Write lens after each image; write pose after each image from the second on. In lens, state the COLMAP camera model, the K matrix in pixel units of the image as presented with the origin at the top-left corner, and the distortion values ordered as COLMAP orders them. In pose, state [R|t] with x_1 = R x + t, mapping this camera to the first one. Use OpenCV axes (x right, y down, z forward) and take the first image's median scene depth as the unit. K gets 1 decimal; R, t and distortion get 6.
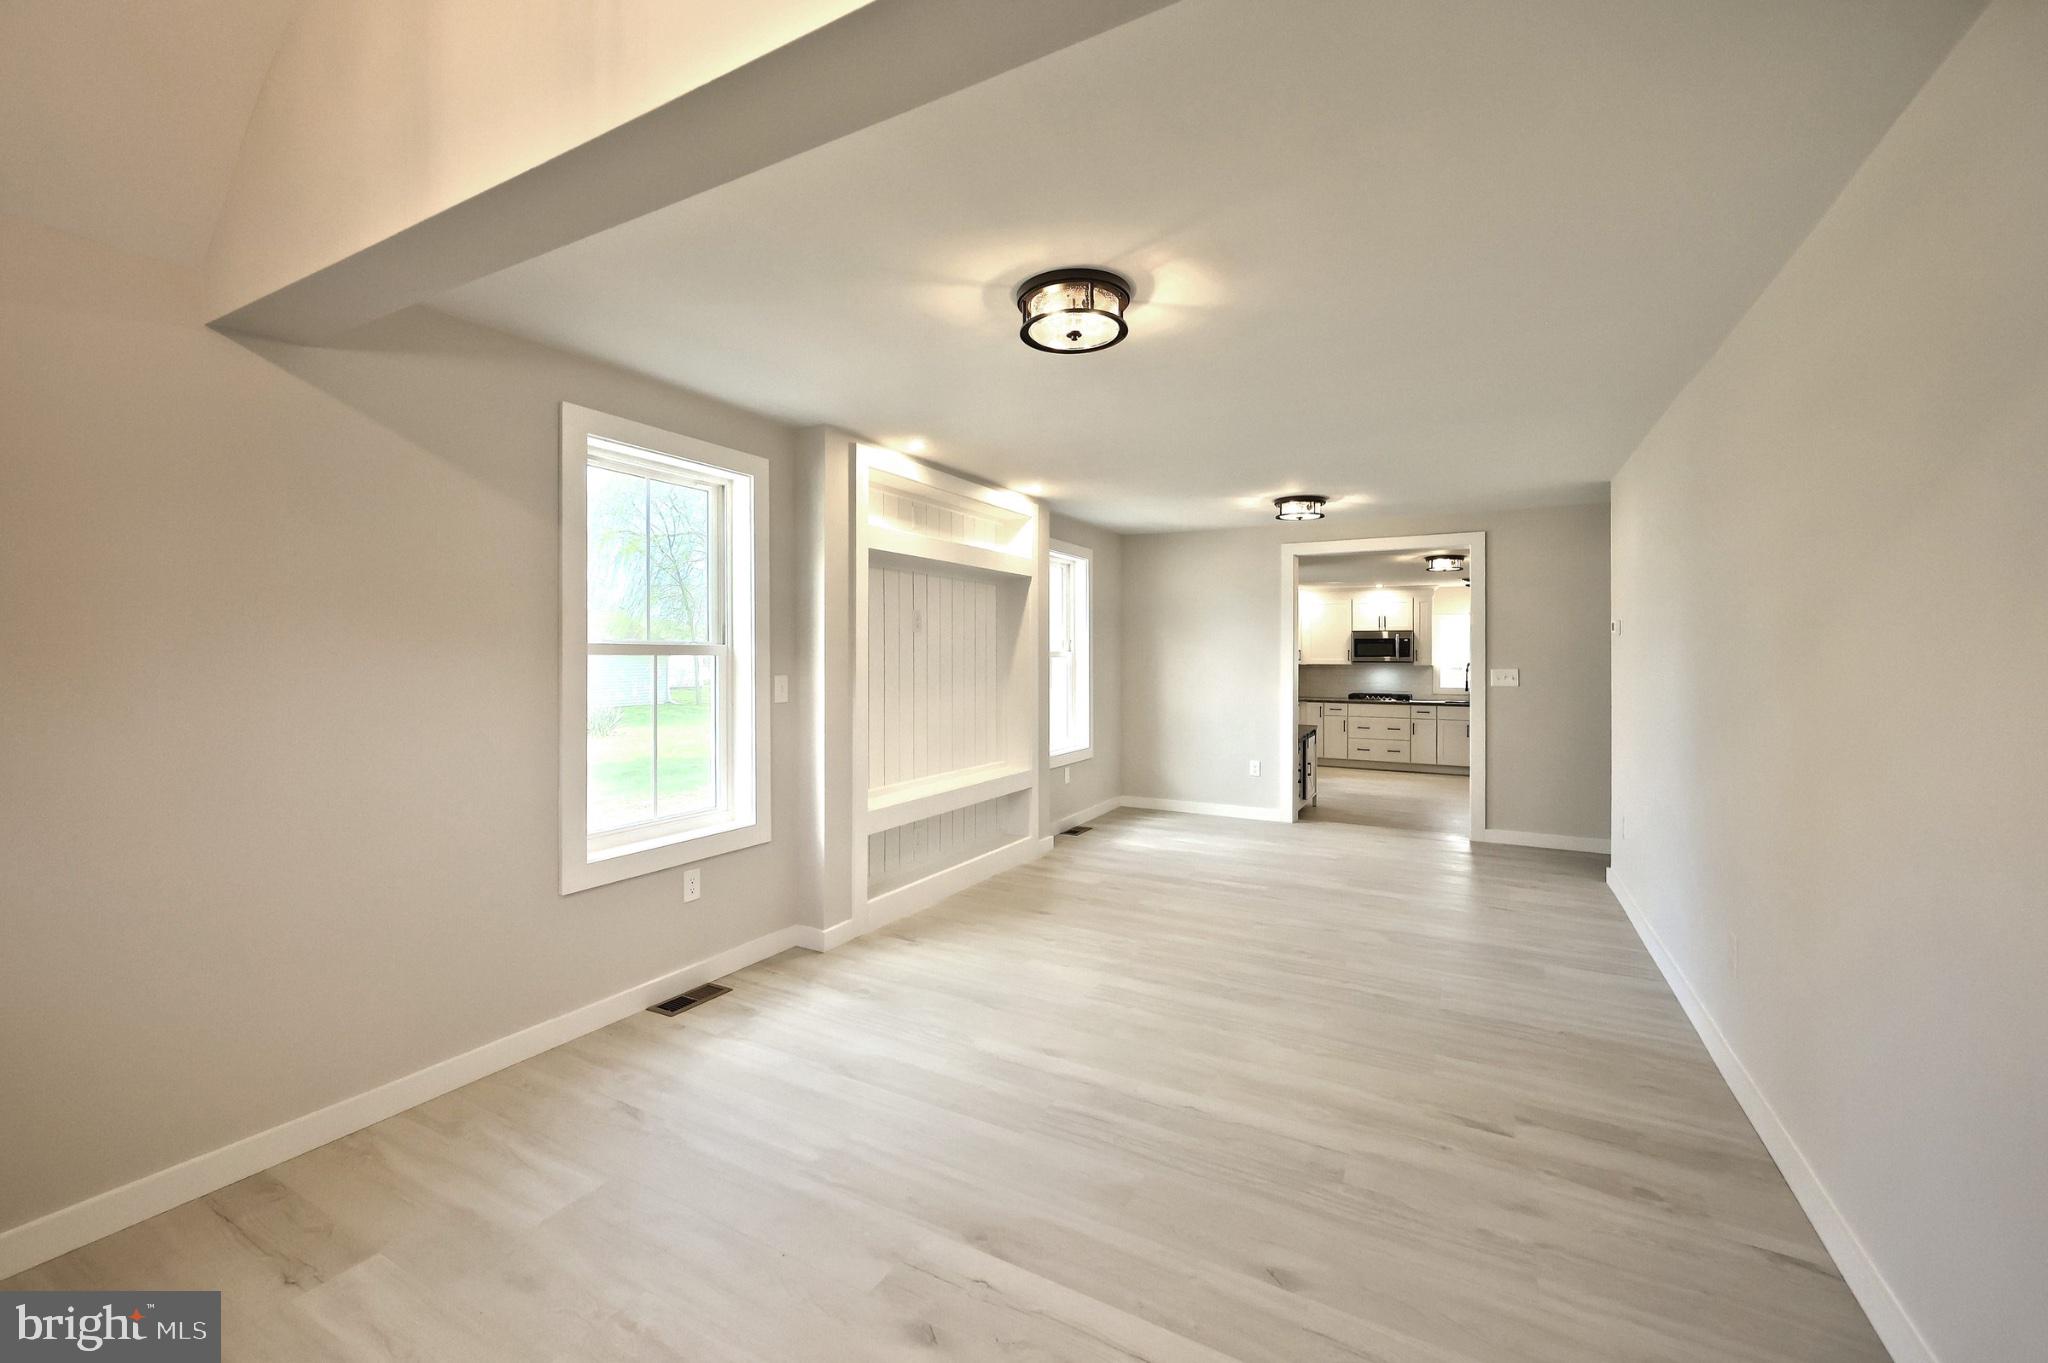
lens RADIAL K [[829.1, 0, 1059.2], [0, 829.1, 633.1], [0, 0, 1]] dist [0.161047, 0.000031]
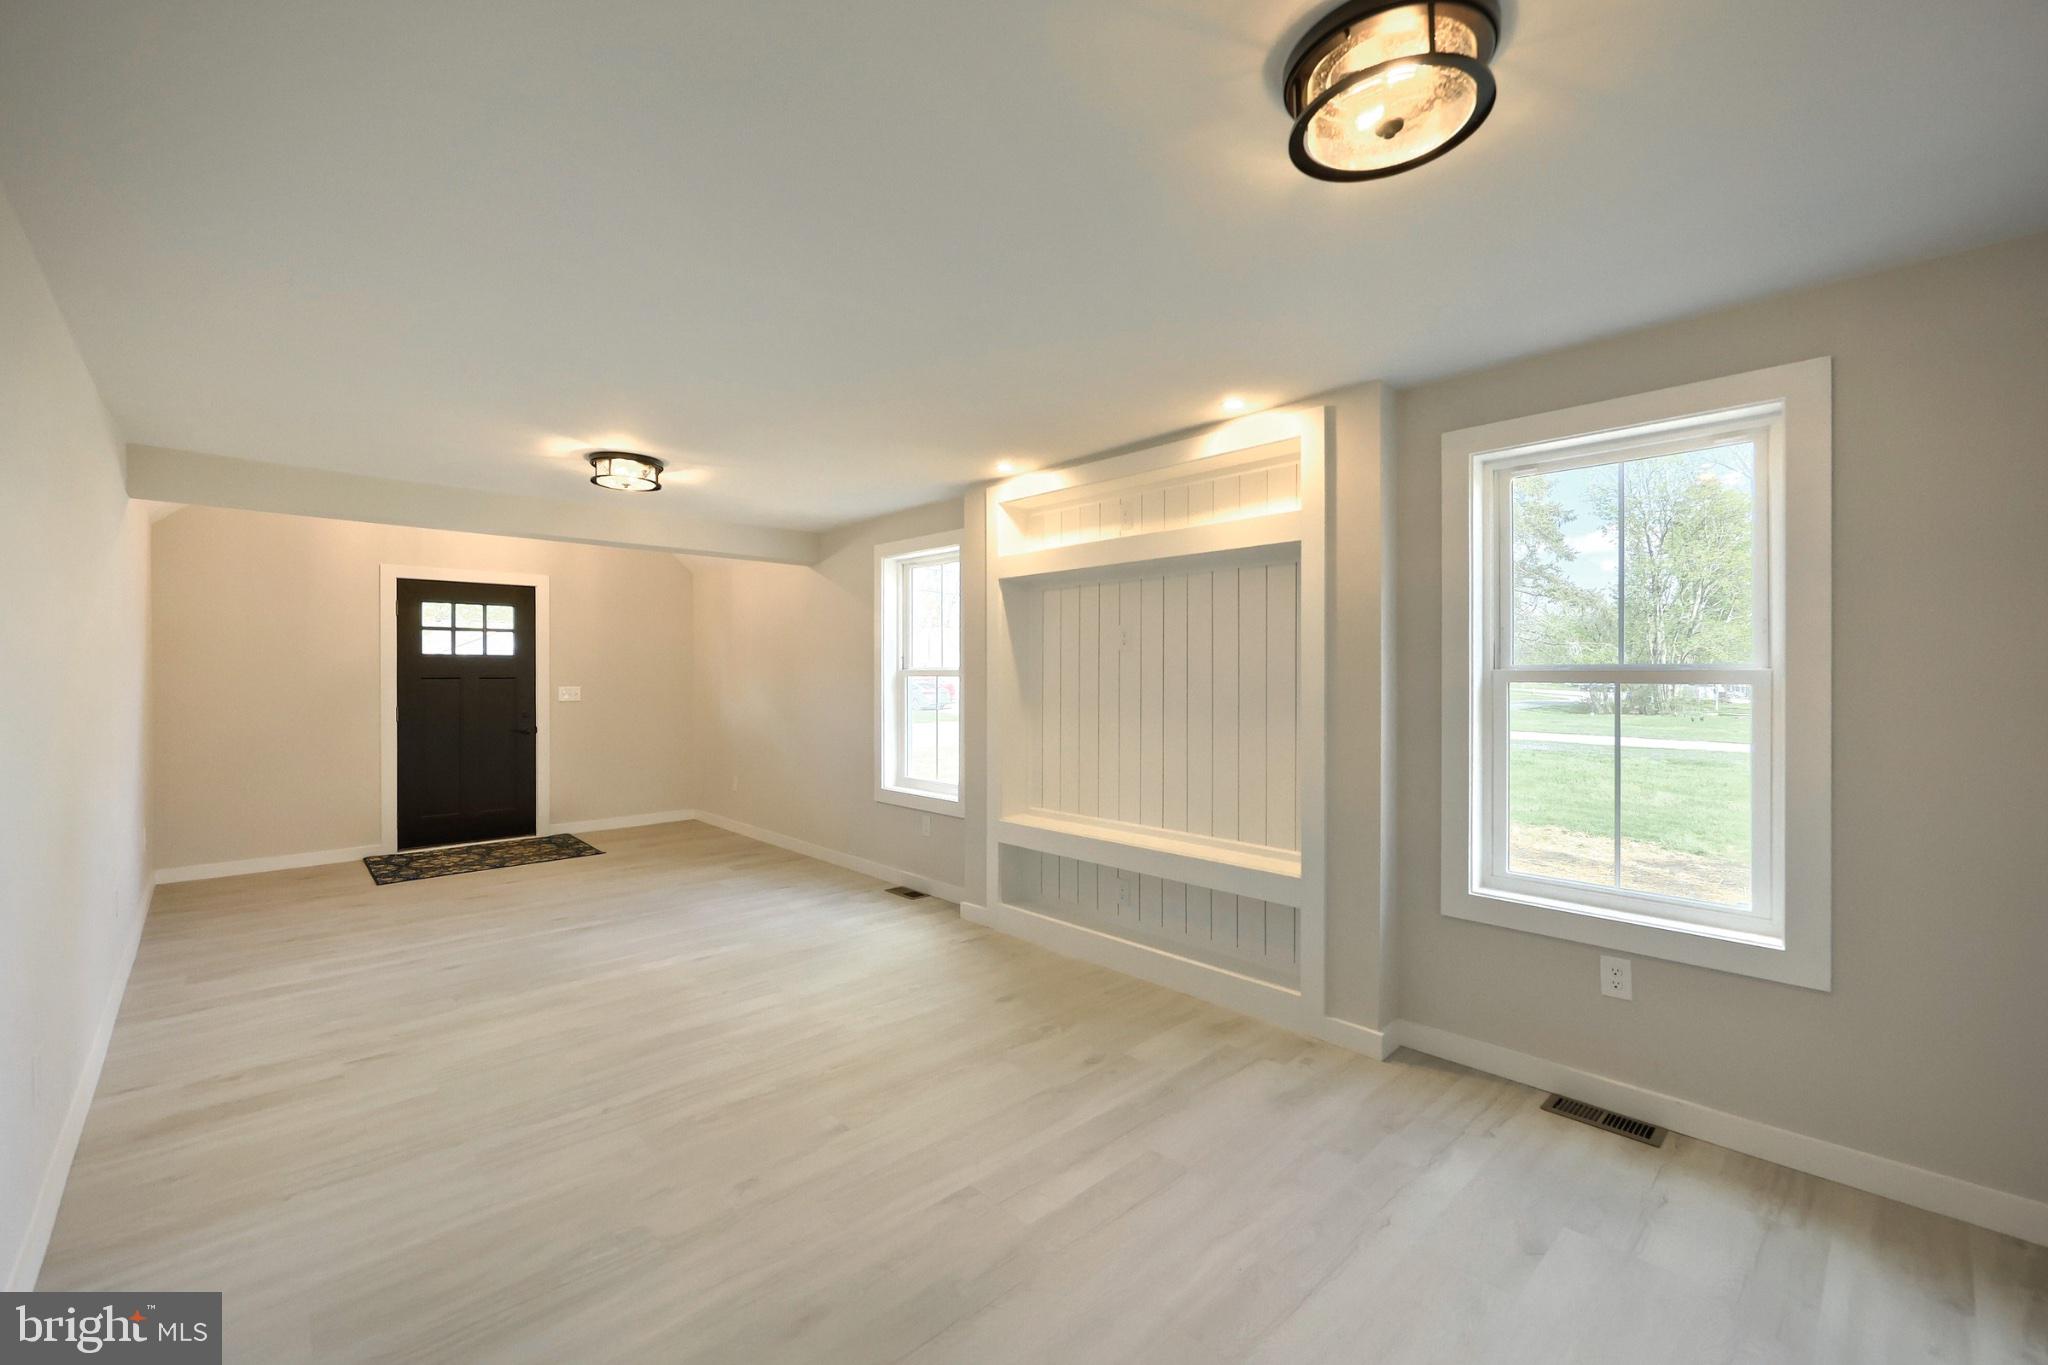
lens RADIAL K [[833.1, 0, 1017.3], [0, 833.1, 677.4], [0, 0, 1]] dist [-0.004740, 0.000057]
pose [[-0.311167, 0.004189, -0.950346, 0.690455], [0.028159, 0.999592, -0.004814, 0.027354], [0.949938, -0.028258, -0.311158, 1.199676]]
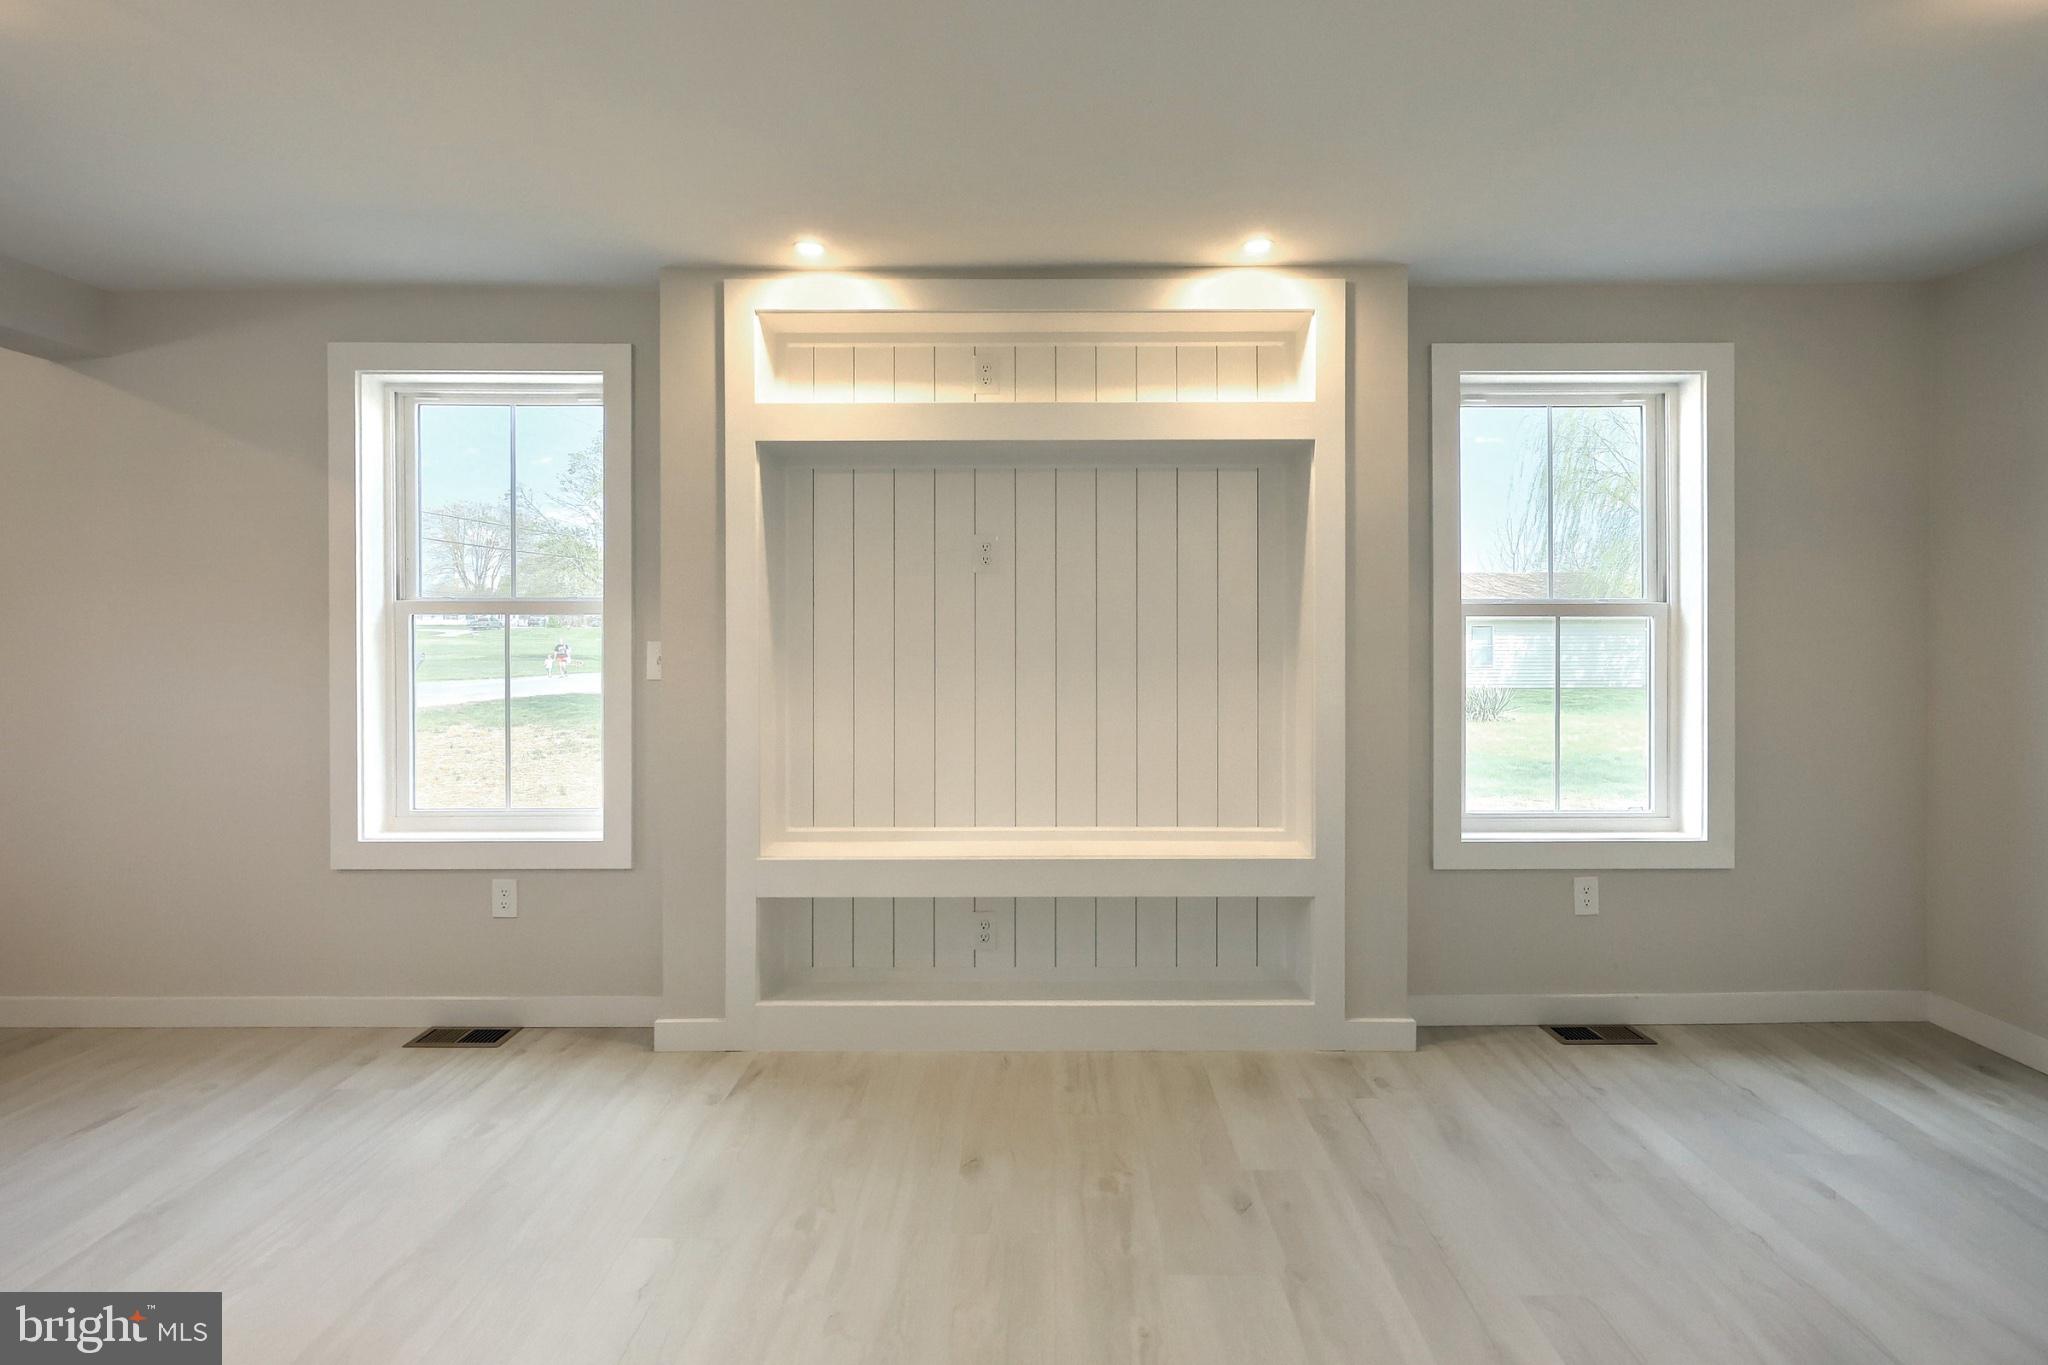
lens RADIAL K [[919.7, 0, 1023.8], [0, 919.7, 630.4], [0, 0, 1]] dist [-0.002835, -0.000741]
pose [[0.481435, 0.008193, -0.876443, 0.411645], [0.027370, 0.999328, 0.024376, 0.023717], [0.876054, -0.035724, 0.480888, 0.750430]]
